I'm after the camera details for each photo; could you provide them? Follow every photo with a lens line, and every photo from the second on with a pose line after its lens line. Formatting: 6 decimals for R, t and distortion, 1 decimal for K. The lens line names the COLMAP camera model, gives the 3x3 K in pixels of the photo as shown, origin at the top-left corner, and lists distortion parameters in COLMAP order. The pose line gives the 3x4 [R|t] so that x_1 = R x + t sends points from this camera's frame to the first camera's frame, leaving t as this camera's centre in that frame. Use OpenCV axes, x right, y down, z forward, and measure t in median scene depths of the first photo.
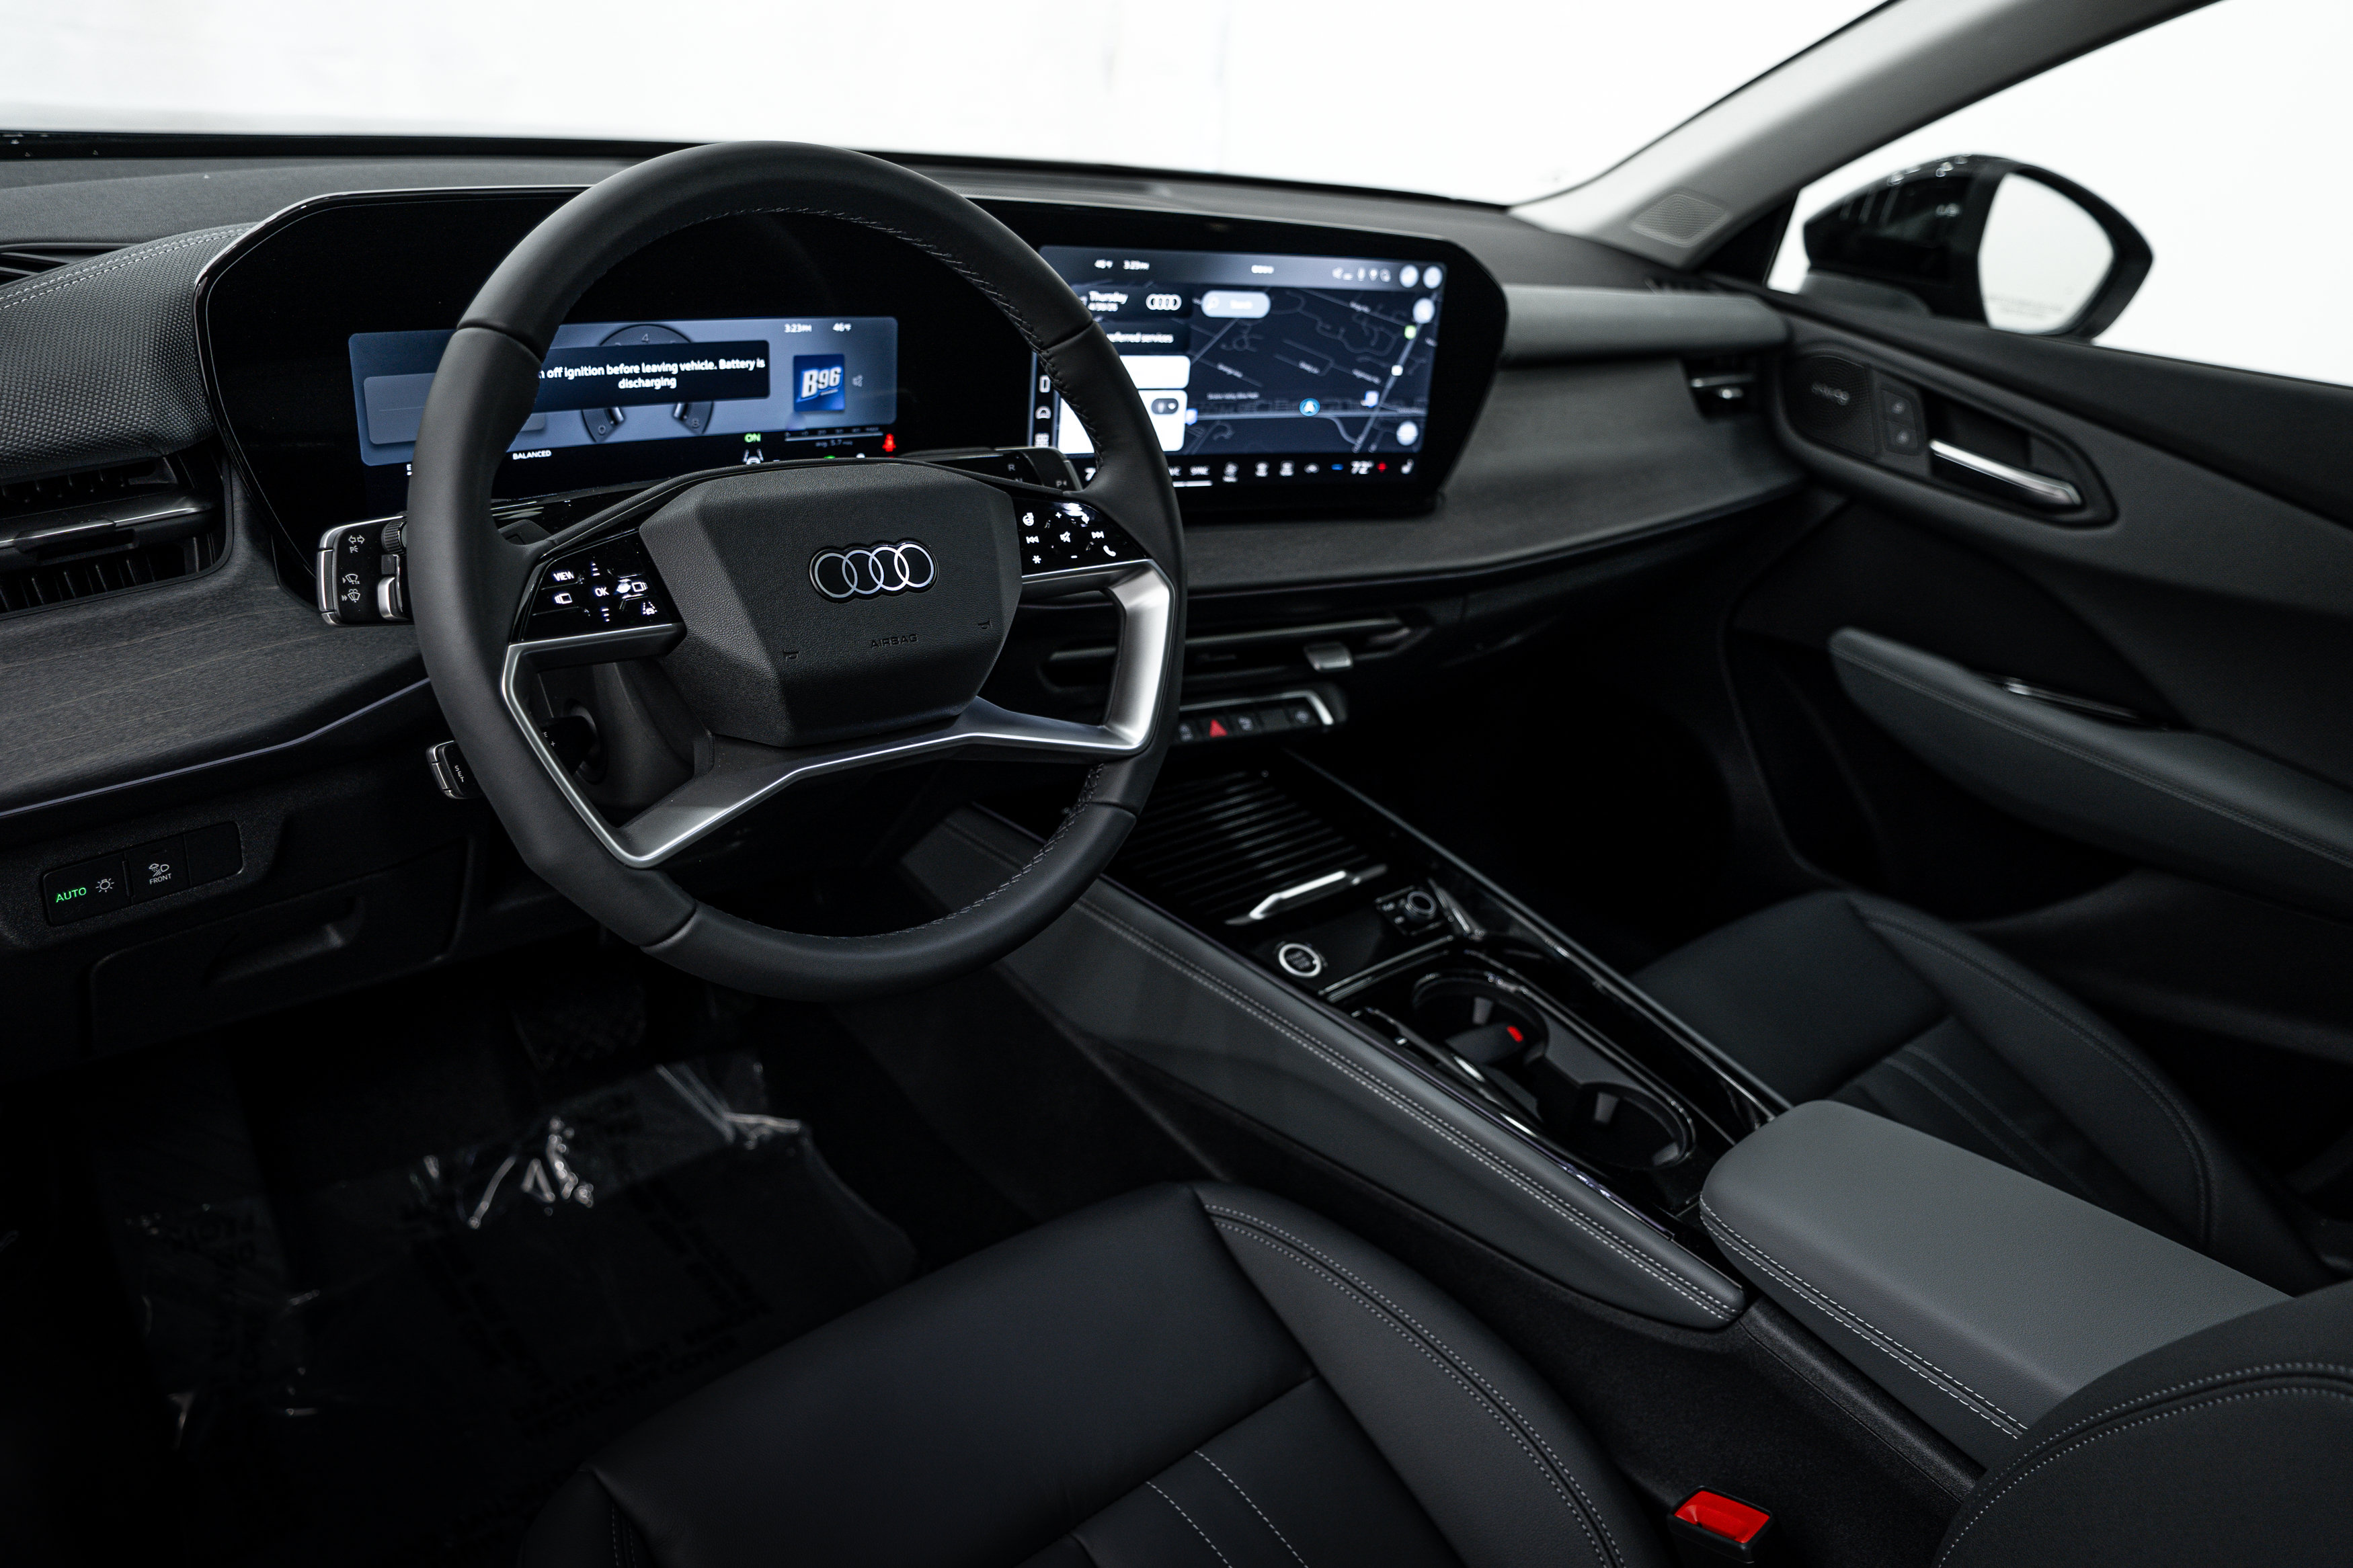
lens RADIAL K [[1607.7, 0, 1176.5], [0, 1607.7, 822.2], [0, 0, 1]] dist [0.000330, 0.000112]
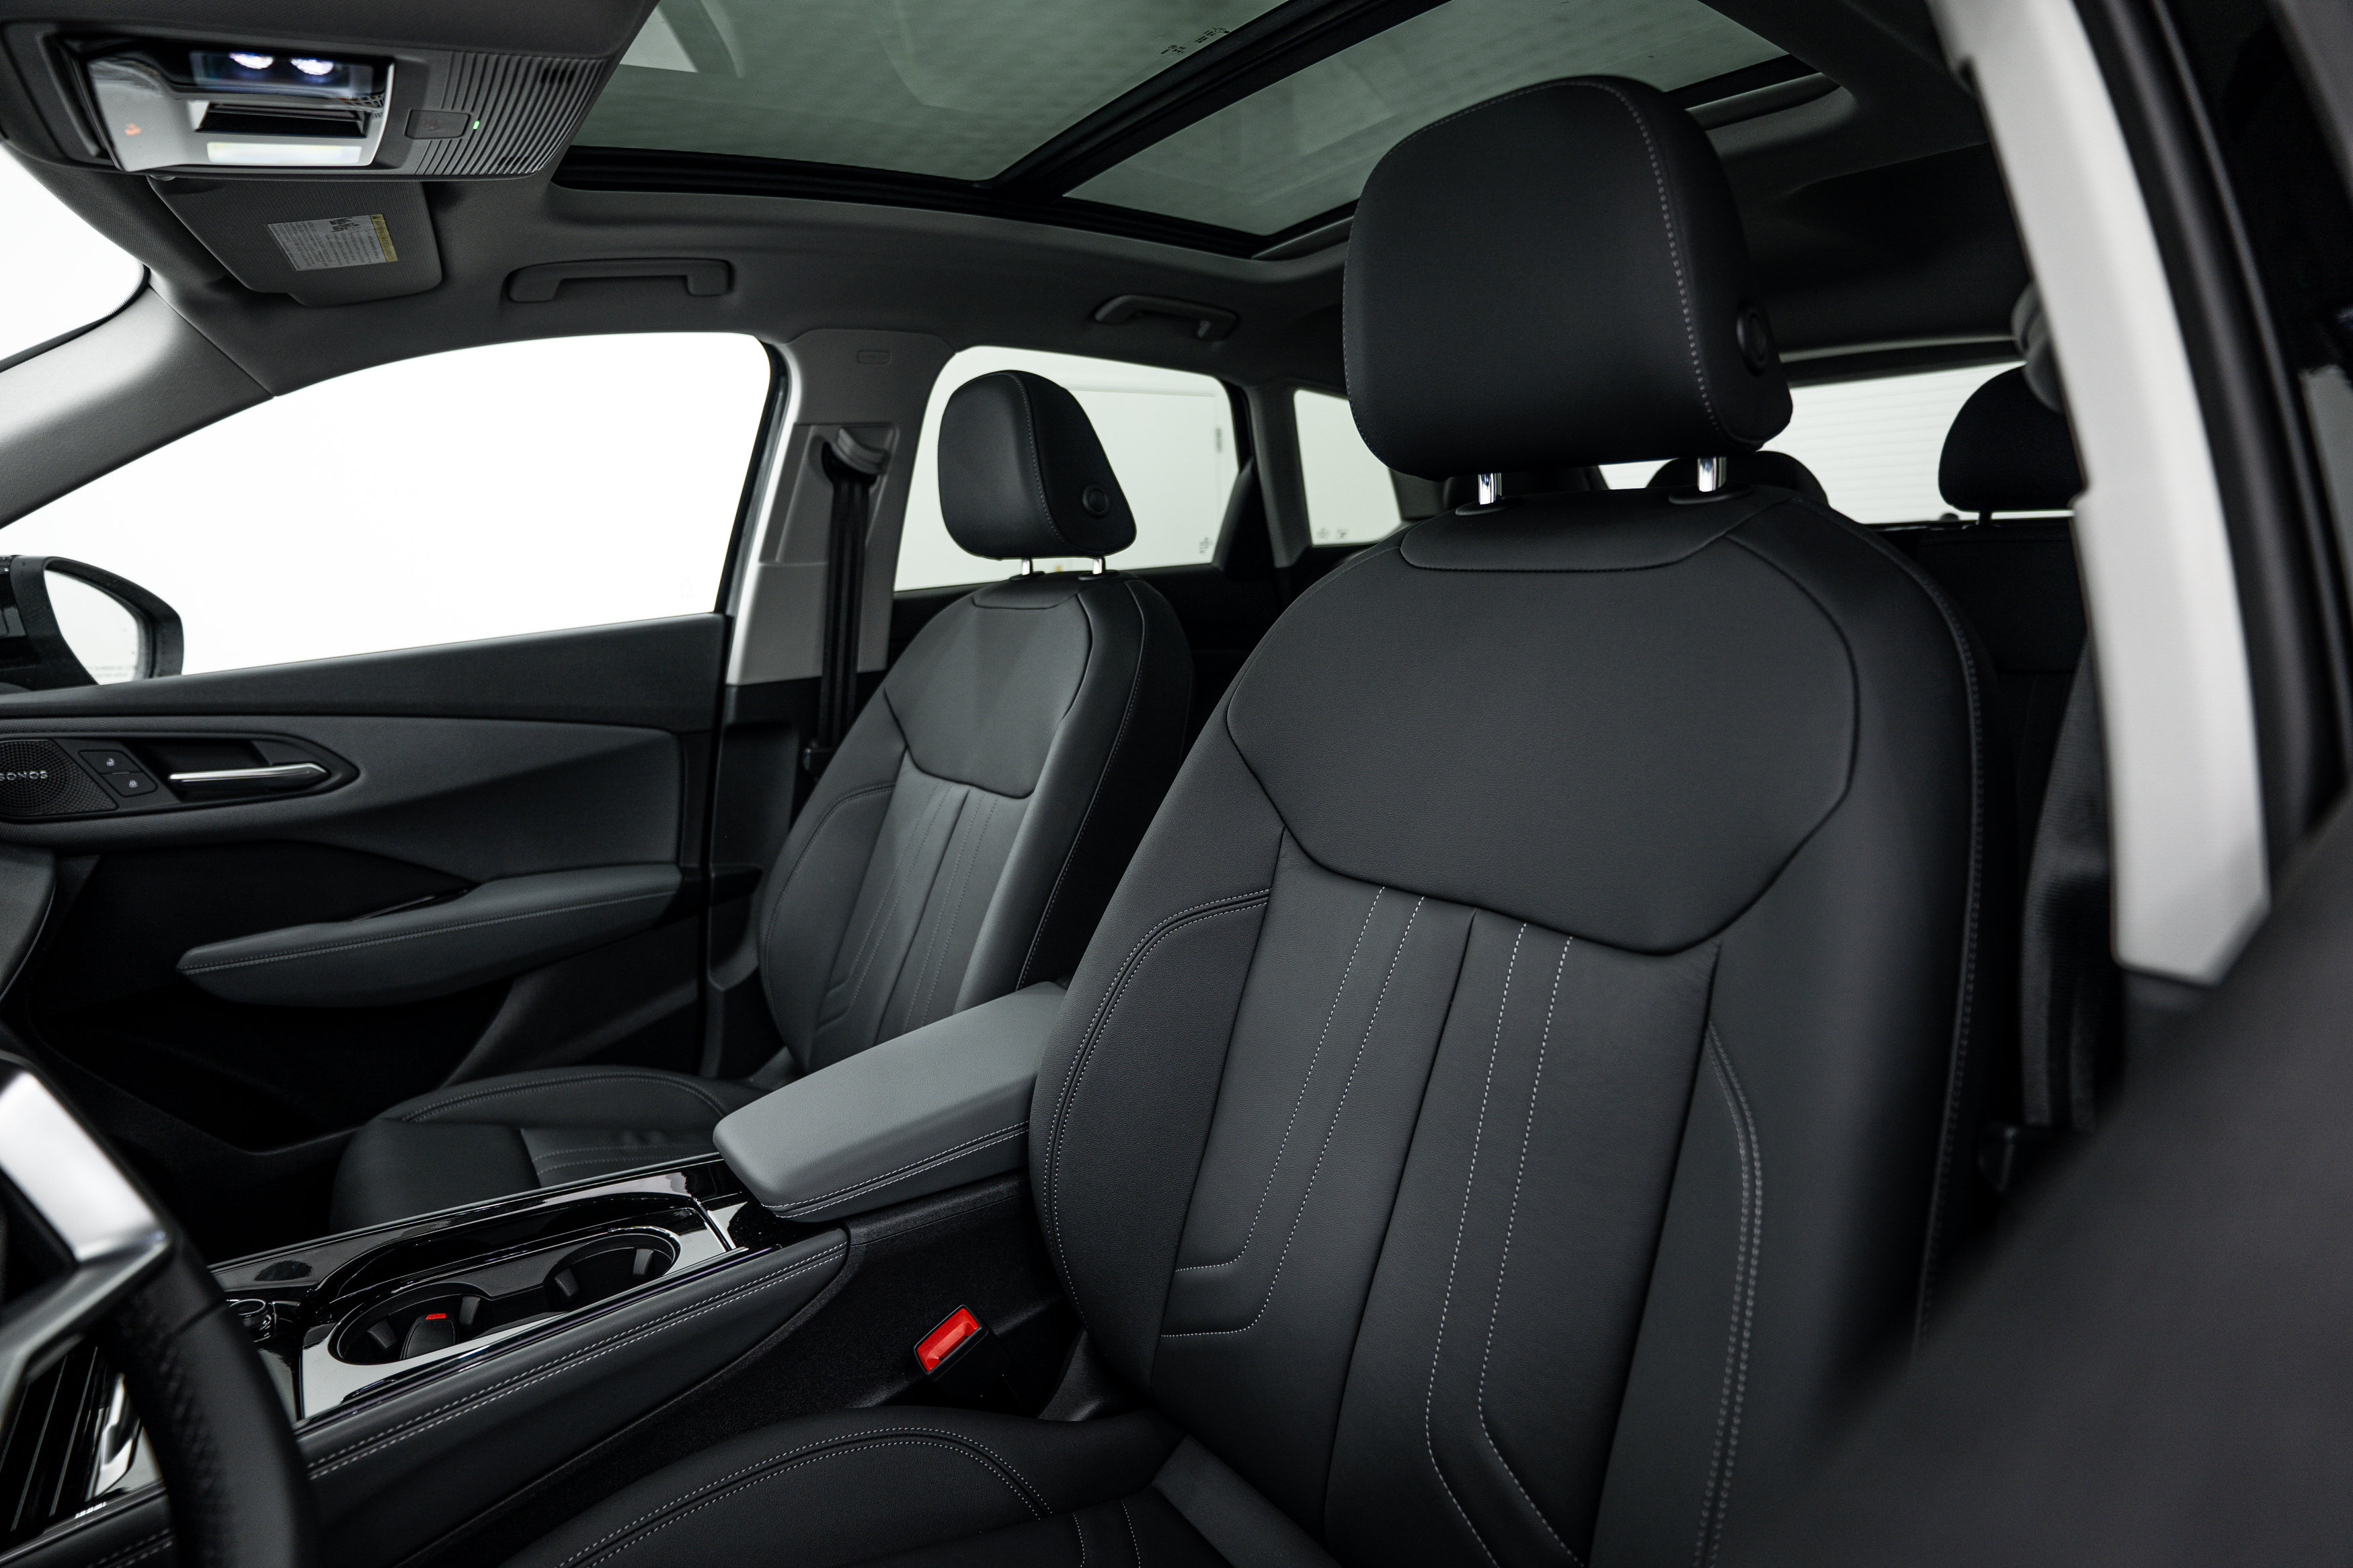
lens RADIAL K [[1160.8, 0, 1176.5], [0, 1160.8, 784.0], [0, 0, 1]] dist [-0.084560, 0.045721]
pose [[0.089904, -0.333584, 0.938424, -0.232684], [0.505136, 0.827327, 0.245698, -0.066017], [-0.858344, 0.451942, 0.242885, 0.194120]]
